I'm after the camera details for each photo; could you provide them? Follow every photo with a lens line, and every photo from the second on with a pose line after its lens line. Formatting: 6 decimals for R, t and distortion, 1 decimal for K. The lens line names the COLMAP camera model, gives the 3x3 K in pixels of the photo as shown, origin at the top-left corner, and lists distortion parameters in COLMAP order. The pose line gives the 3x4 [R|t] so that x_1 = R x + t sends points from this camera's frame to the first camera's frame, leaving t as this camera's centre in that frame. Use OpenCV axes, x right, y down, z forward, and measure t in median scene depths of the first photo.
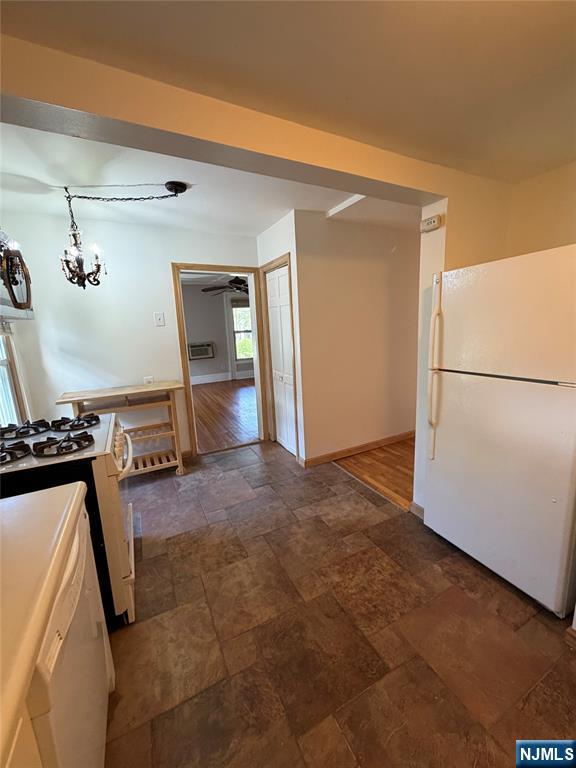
lens RADIAL K [[301.8, 0, 288.0], [0, 301.8, 384.0], [0, 0, 1]] dist [-0.000421, -0.000057]
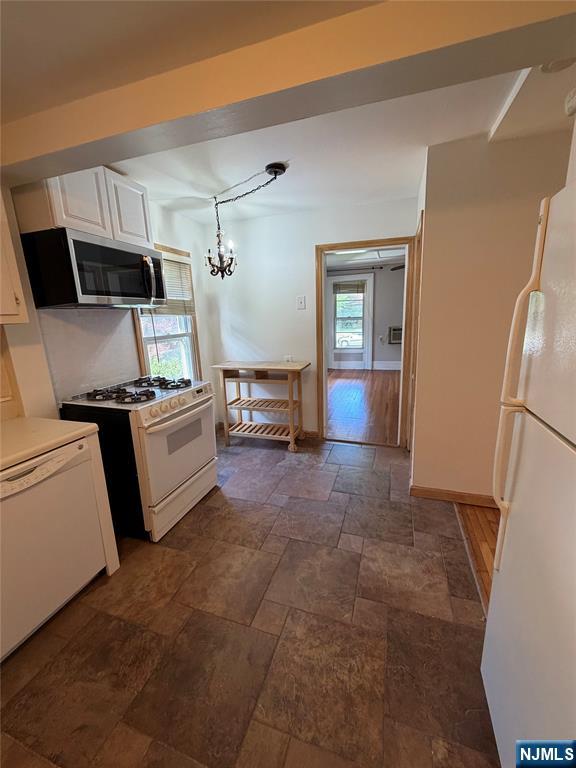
lens RADIAL K [[301.8, 0, 288.0], [0, 301.8, 384.0], [0, 0, 1]] dist [-0.000421, -0.000057]
pose [[0.707659, 0.175854, -0.684320, 0.441723], [-0.134702, 0.984346, 0.113657, -0.070083], [0.693595, 0.011749, 0.720270, 0.304720]]
